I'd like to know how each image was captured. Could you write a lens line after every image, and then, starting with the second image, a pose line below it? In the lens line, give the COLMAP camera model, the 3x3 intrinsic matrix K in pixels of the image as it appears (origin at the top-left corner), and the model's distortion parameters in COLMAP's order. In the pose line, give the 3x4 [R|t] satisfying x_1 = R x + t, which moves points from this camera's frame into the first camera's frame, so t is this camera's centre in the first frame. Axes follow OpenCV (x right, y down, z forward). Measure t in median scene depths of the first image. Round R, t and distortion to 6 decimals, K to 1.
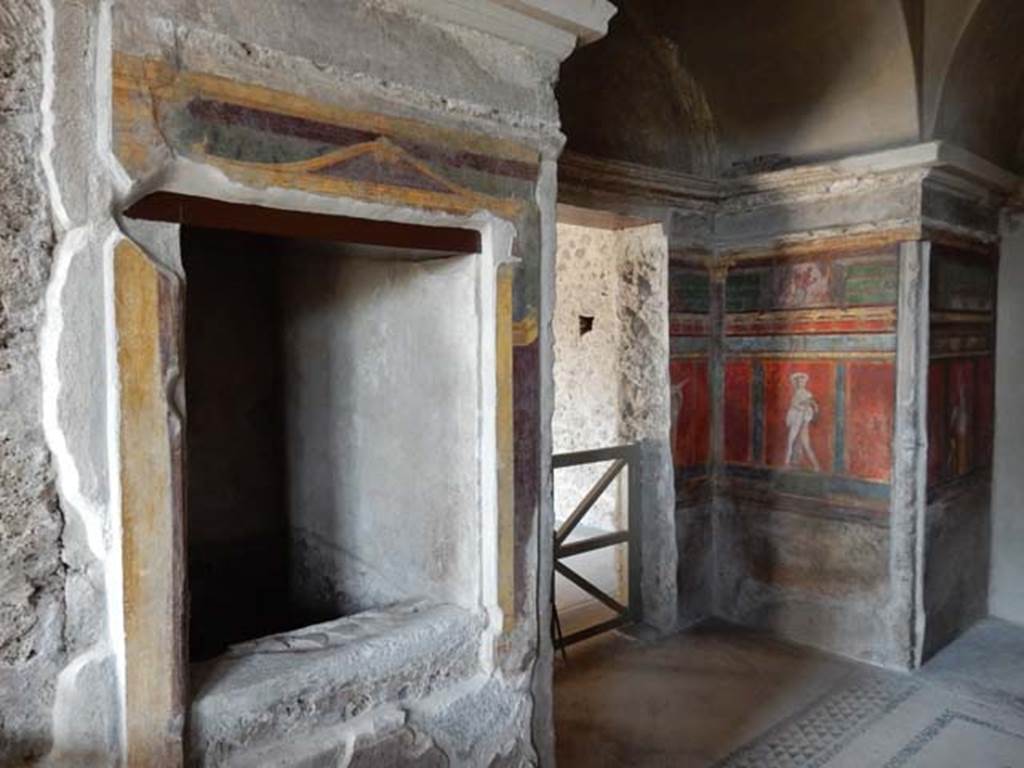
lens RADIAL K [[746.4, 0, 512.0], [0, 746.4, 384.0], [0, 0, 1]] dist [0.099027, 0.001209]
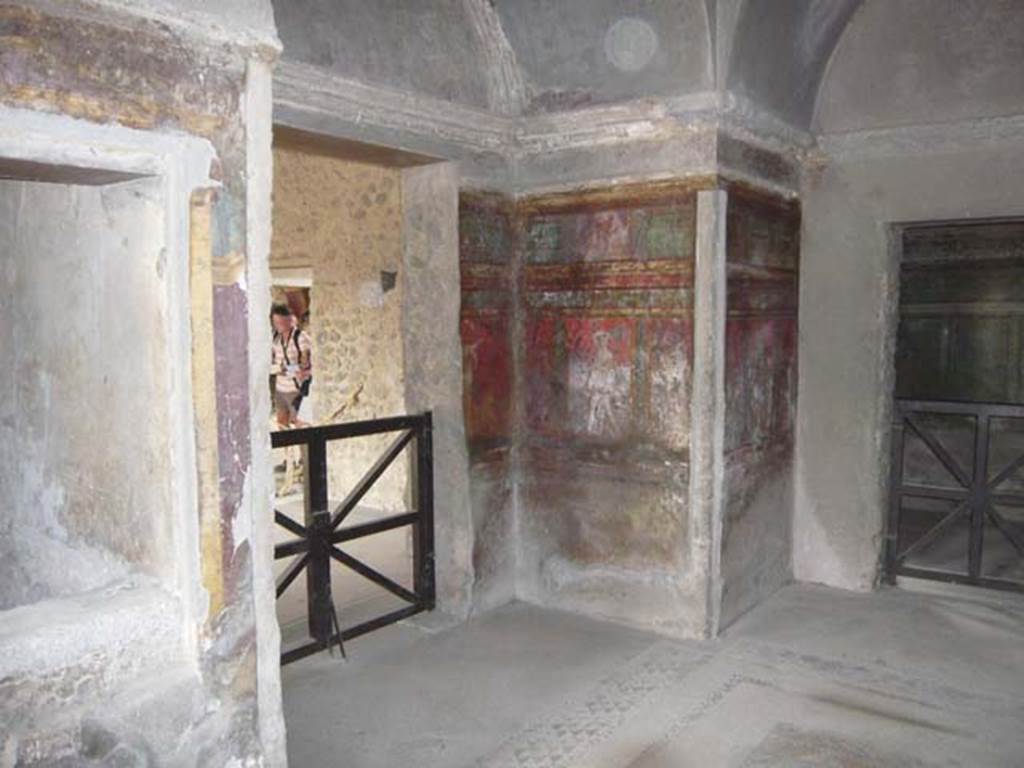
lens RADIAL K [[864.7, 0, 510.0], [0, 864.7, 391.0], [0, 0, 1]] dist [0.012017, 0.003618]
pose [[0.989064, -0.011926, 0.147005, 0.116301], [0.007957, 0.999589, 0.027558, 0.027971], [-0.147274, -0.026087, 0.988752, -0.021700]]
